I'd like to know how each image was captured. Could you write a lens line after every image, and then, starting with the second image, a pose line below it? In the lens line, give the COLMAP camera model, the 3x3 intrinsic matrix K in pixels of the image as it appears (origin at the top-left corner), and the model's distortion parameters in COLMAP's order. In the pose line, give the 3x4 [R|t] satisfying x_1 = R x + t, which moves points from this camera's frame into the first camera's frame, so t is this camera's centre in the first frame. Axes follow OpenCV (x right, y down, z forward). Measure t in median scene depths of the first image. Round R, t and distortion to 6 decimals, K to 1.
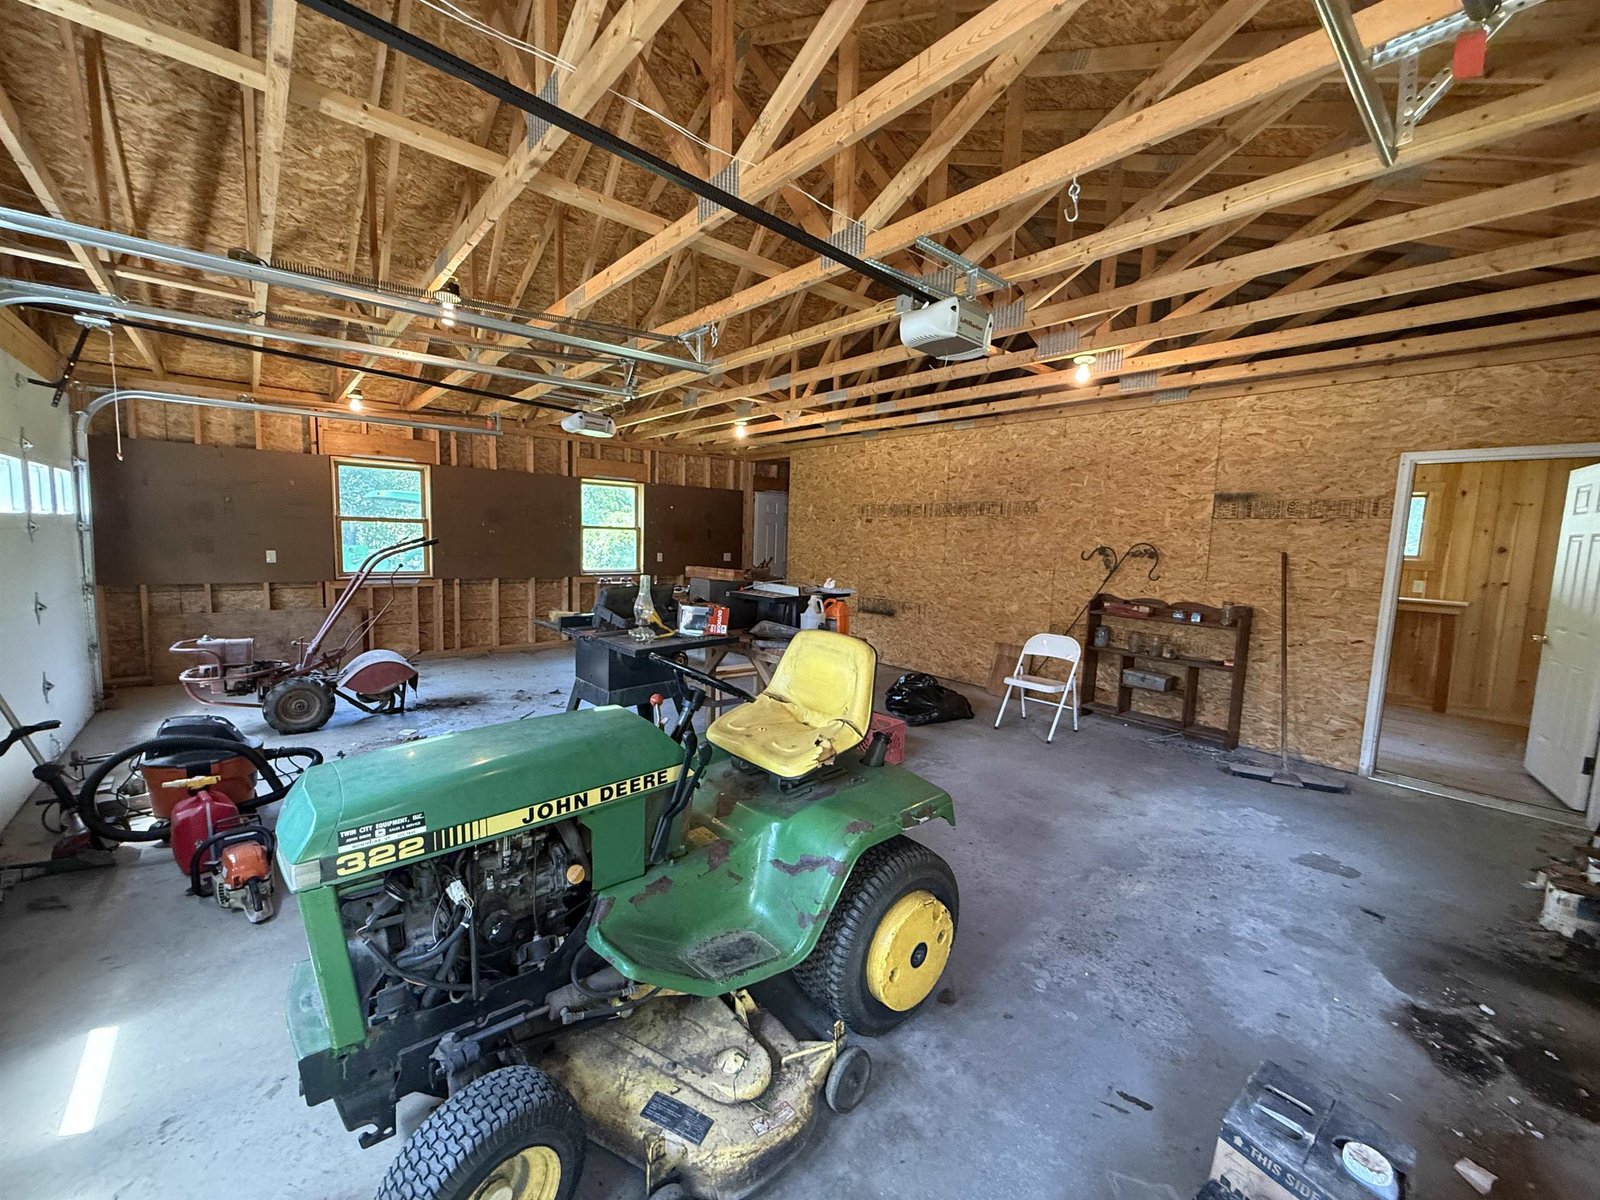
lens RADIAL K [[638.6, 0, 795.1], [0, 638.6, 600.2], [0, 0, 1]] dist [-0.000409, 0.000157]
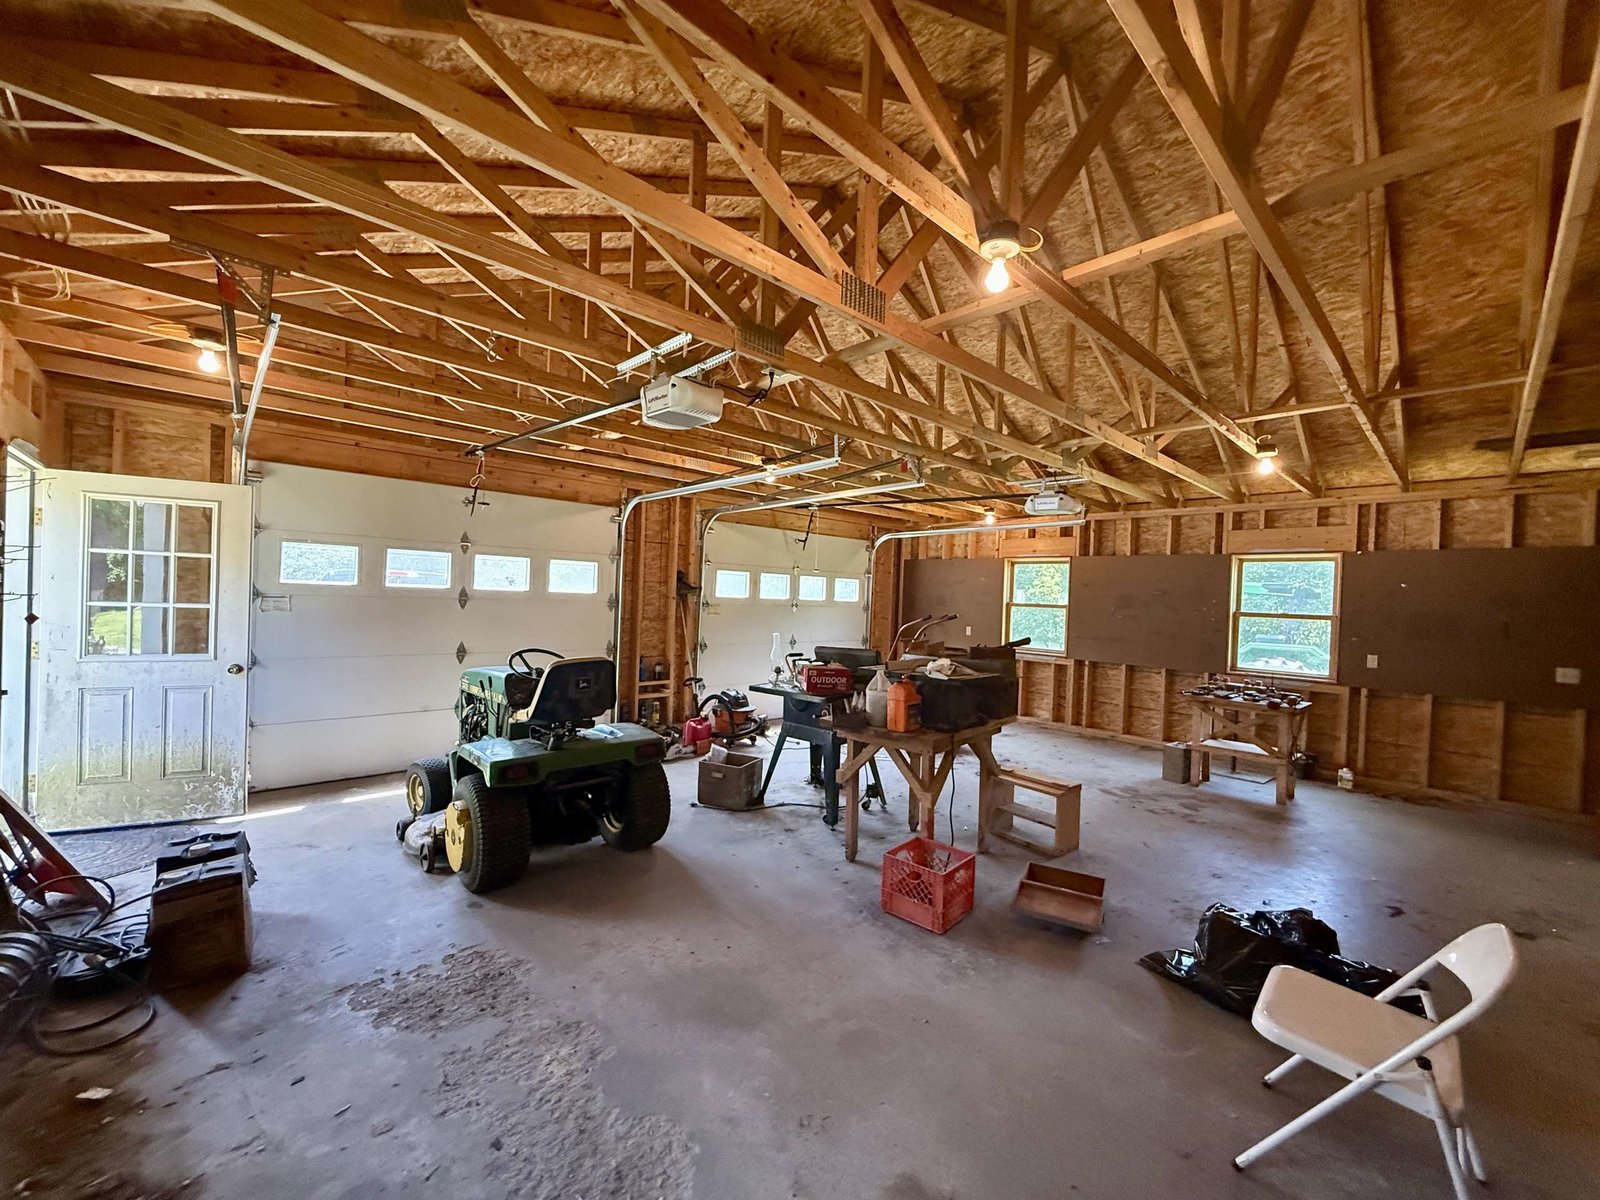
lens RADIAL K [[638.6, 0, 795.1], [0, 638.6, 600.2], [0, 0, 1]] dist [-0.000409, 0.000157]
pose [[0.039332, -0.025937, -0.998890, 0.449286], [-0.141474, 0.989448, -0.031262, -0.027322], [0.989160, 0.142547, 0.035248, 0.410347]]
